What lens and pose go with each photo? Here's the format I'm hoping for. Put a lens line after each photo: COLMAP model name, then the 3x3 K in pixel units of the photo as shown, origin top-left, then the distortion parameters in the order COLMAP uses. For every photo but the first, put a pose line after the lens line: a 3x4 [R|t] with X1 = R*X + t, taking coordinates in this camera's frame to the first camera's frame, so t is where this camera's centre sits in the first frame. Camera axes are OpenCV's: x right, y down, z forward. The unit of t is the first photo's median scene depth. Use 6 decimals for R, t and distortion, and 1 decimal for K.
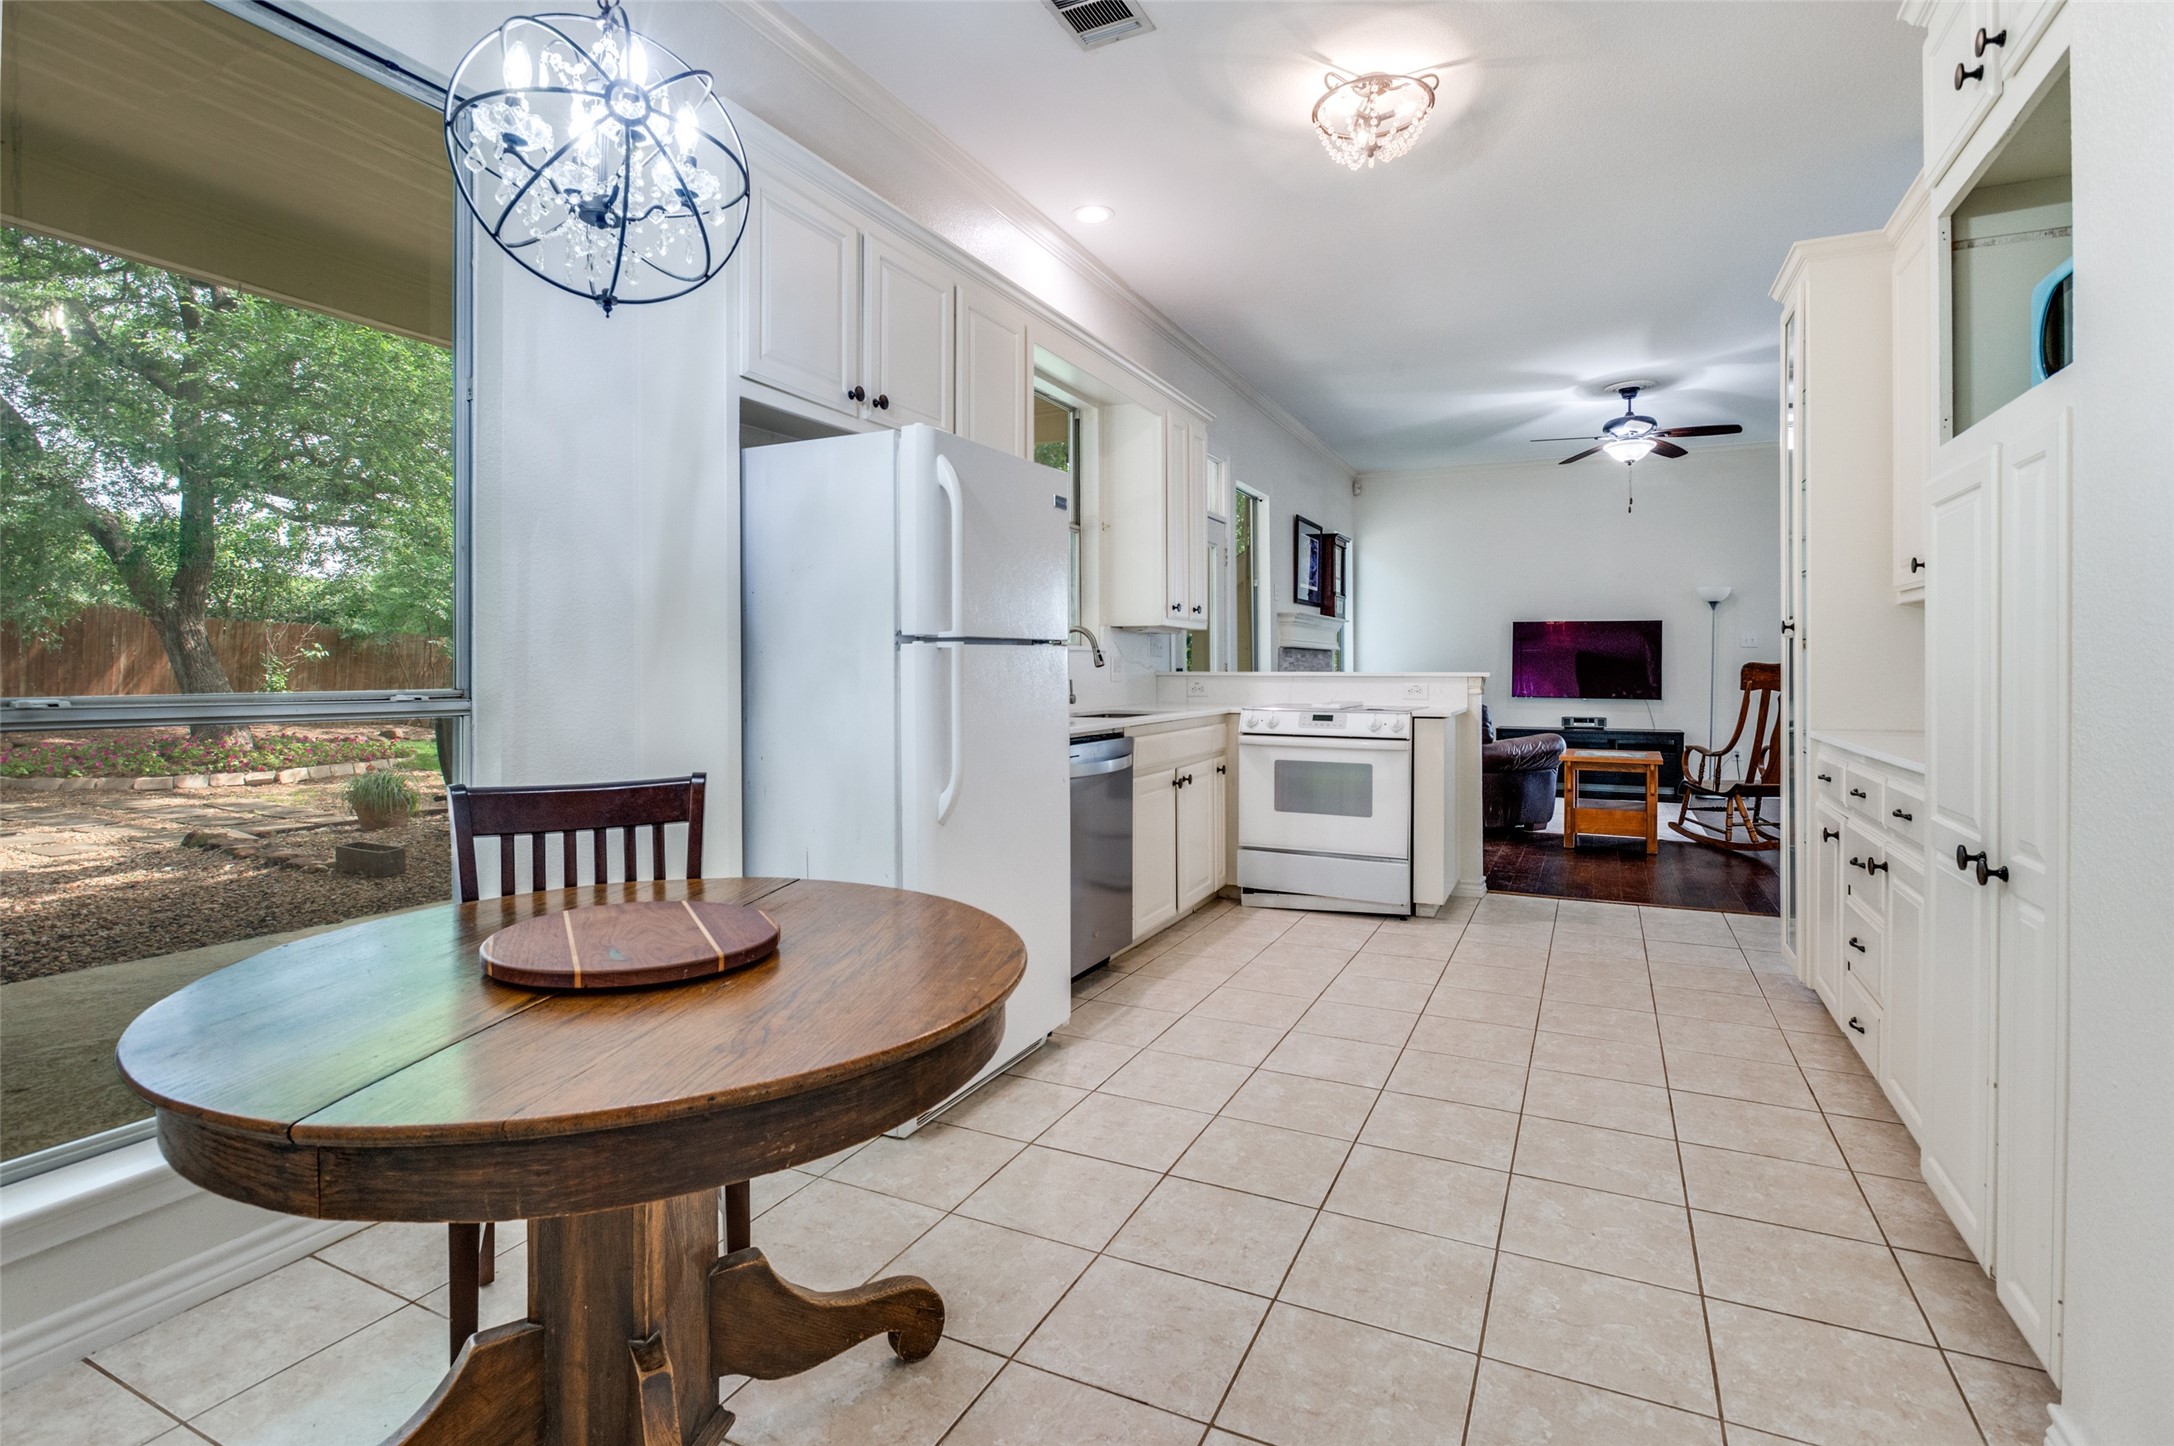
lens RADIAL K [[1049.8, 0, 1083.2], [0, 1049.8, 670.3], [0, 0, 1]] dist [-0.020689, 0.000621]
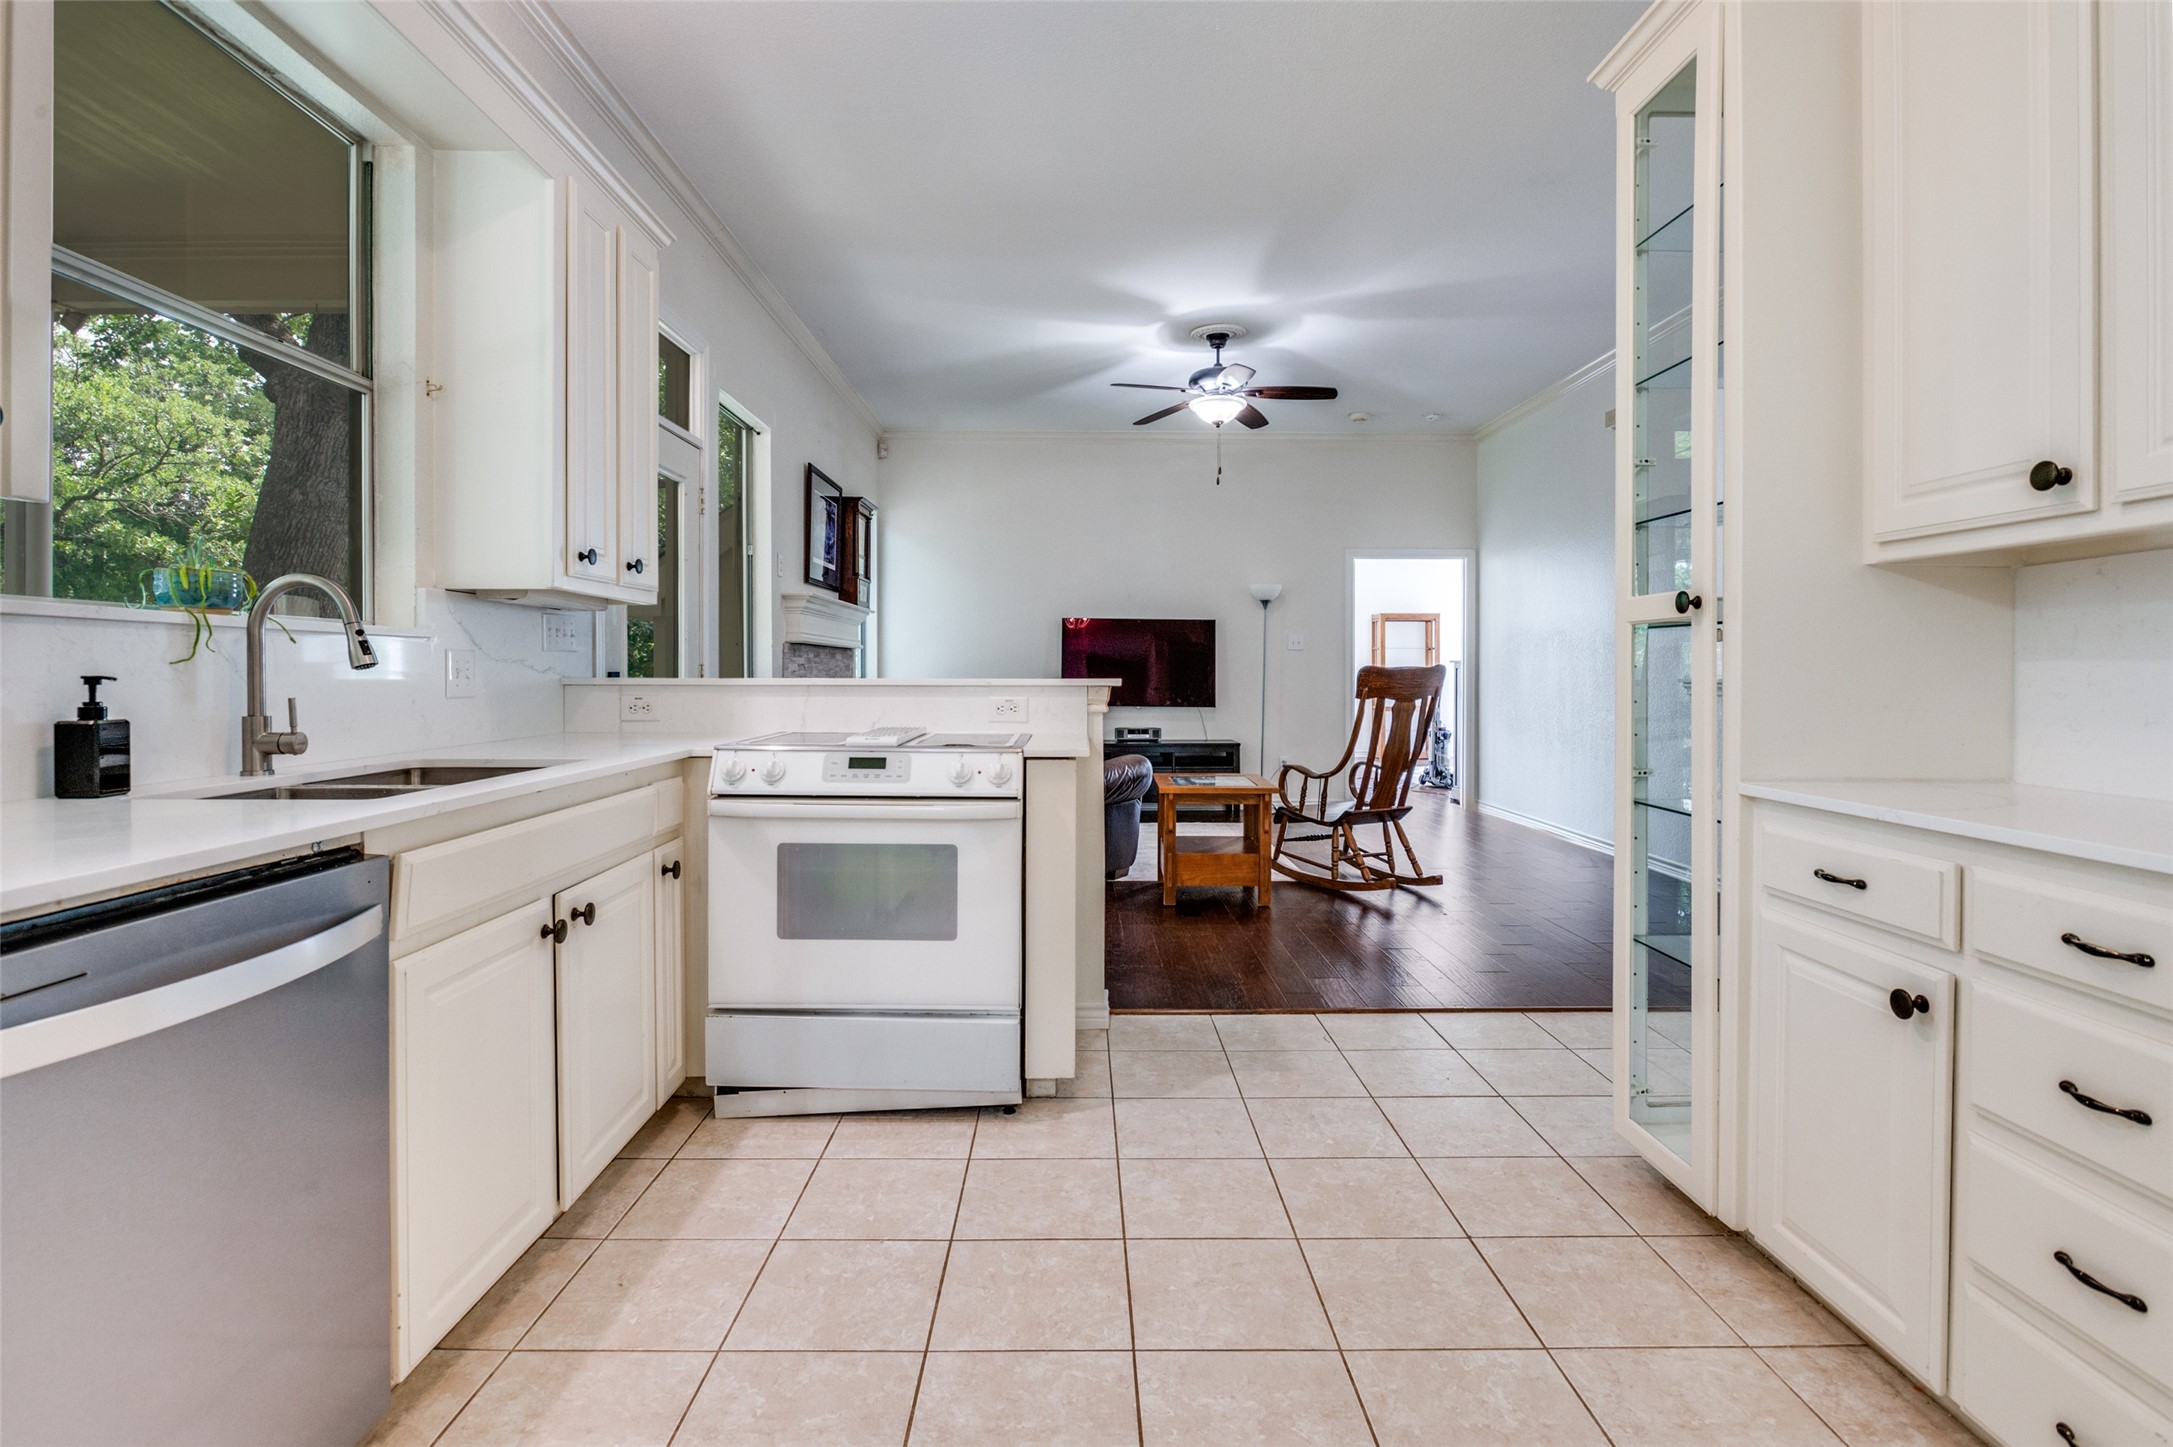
lens RADIAL K [[1049.3, 0, 1082.7], [0, 1049.3, 670.9], [0, 0, 1]] dist [-0.020689, 0.000621]
pose [[0.894285, 0.001716, 0.447494, 0.060485], [-0.000517, 0.999996, -0.002800, -0.001019], [-0.447497, 0.002273, 0.894283, 0.331303]]
